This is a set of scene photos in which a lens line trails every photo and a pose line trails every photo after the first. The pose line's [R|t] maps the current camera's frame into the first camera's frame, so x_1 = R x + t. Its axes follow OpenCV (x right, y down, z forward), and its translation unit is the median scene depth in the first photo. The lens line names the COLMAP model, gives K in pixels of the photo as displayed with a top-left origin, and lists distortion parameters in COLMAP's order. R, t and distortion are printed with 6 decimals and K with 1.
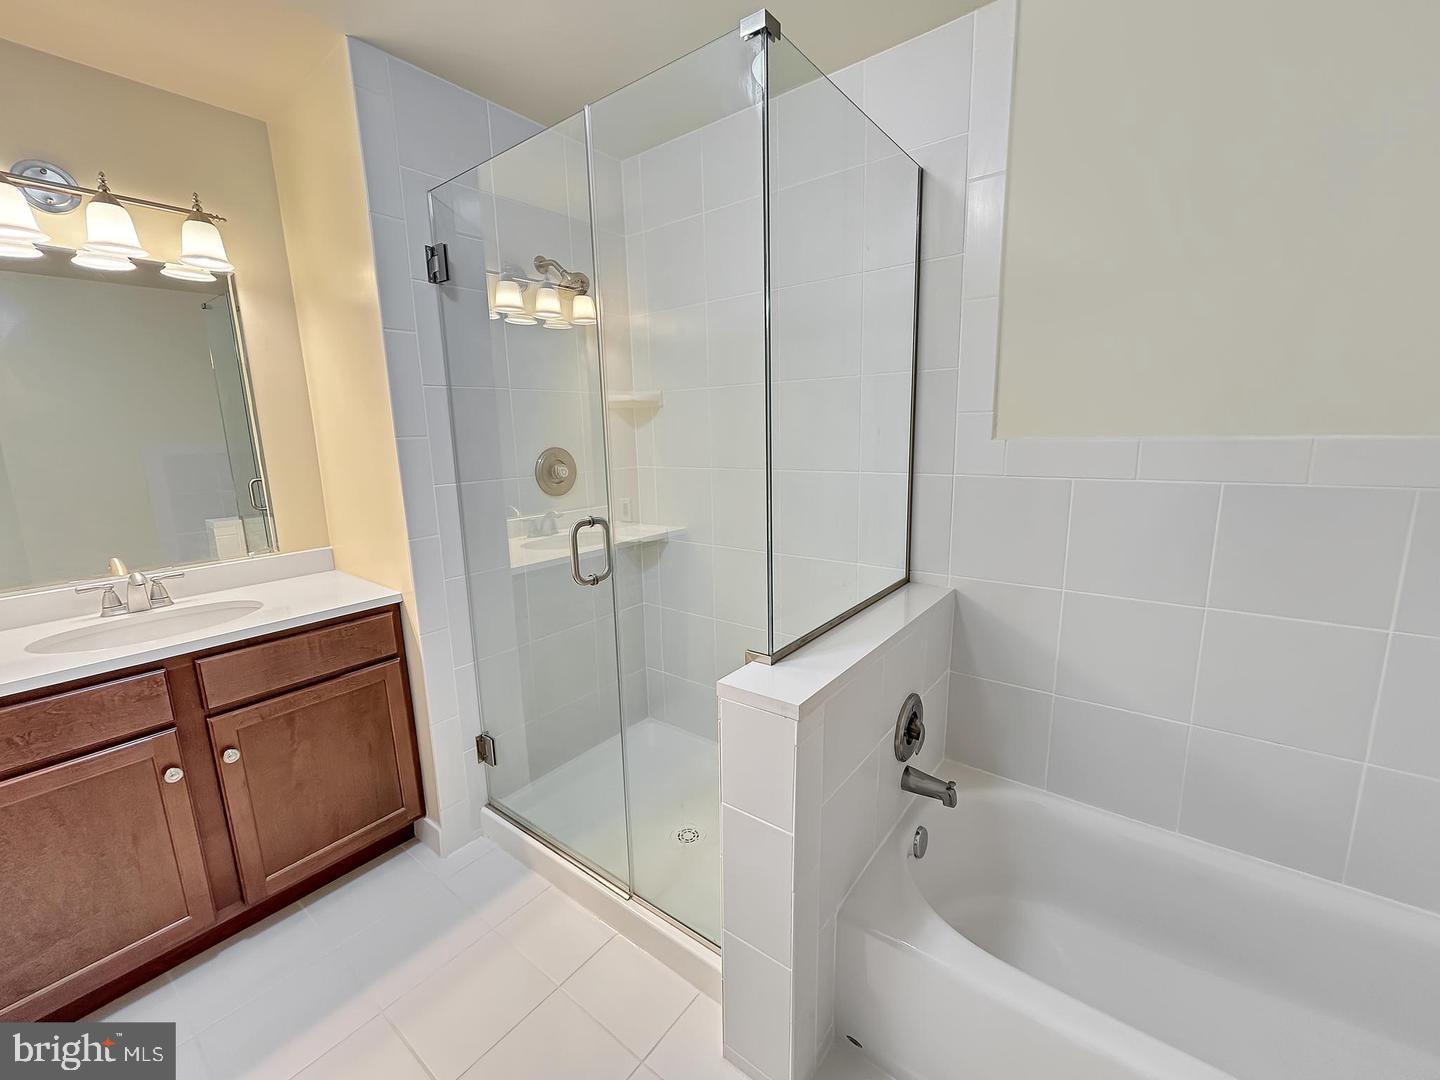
lens RADIAL K [[588.3, 0, 702.9], [0, 588.3, 539.1], [0, 0, 1]] dist [-0.003002, -0.000415]
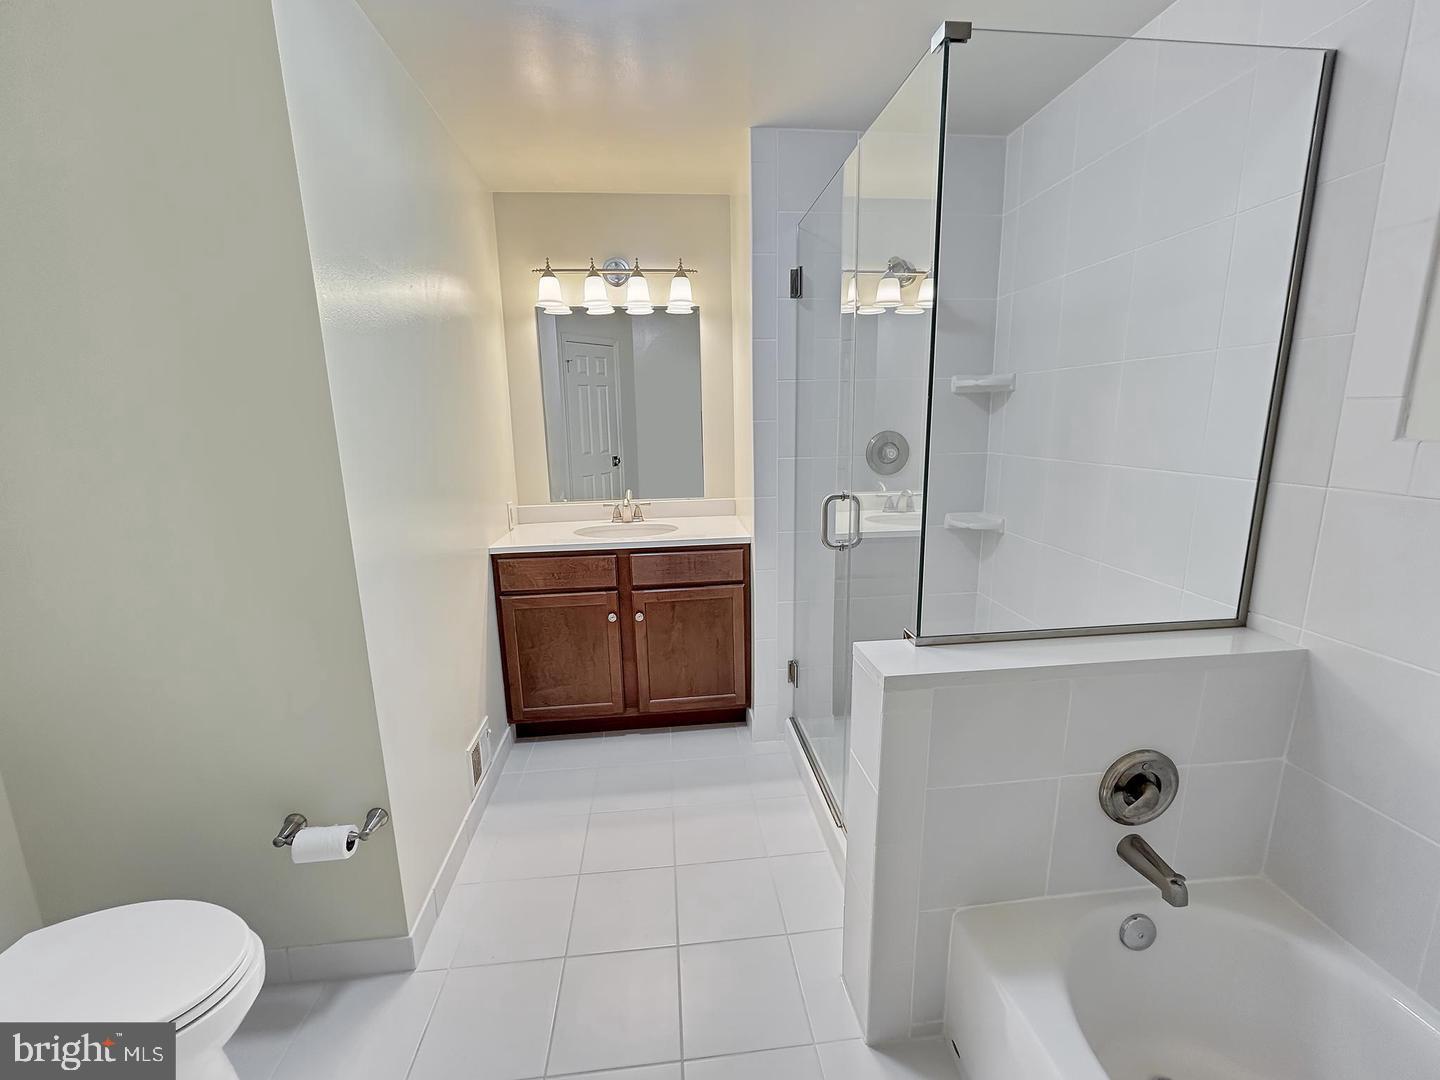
lens RADIAL K [[594.9, 0, 720.0], [0, 594.9, 540.0], [0, 0, 1]] dist [-0.000133, -0.000023]
pose [[0.695400, 0.158154, -0.701003, 0.428729], [-0.132169, 0.986989, 0.091563, -0.017771], [0.706364, 0.028978, 0.707255, -0.008576]]
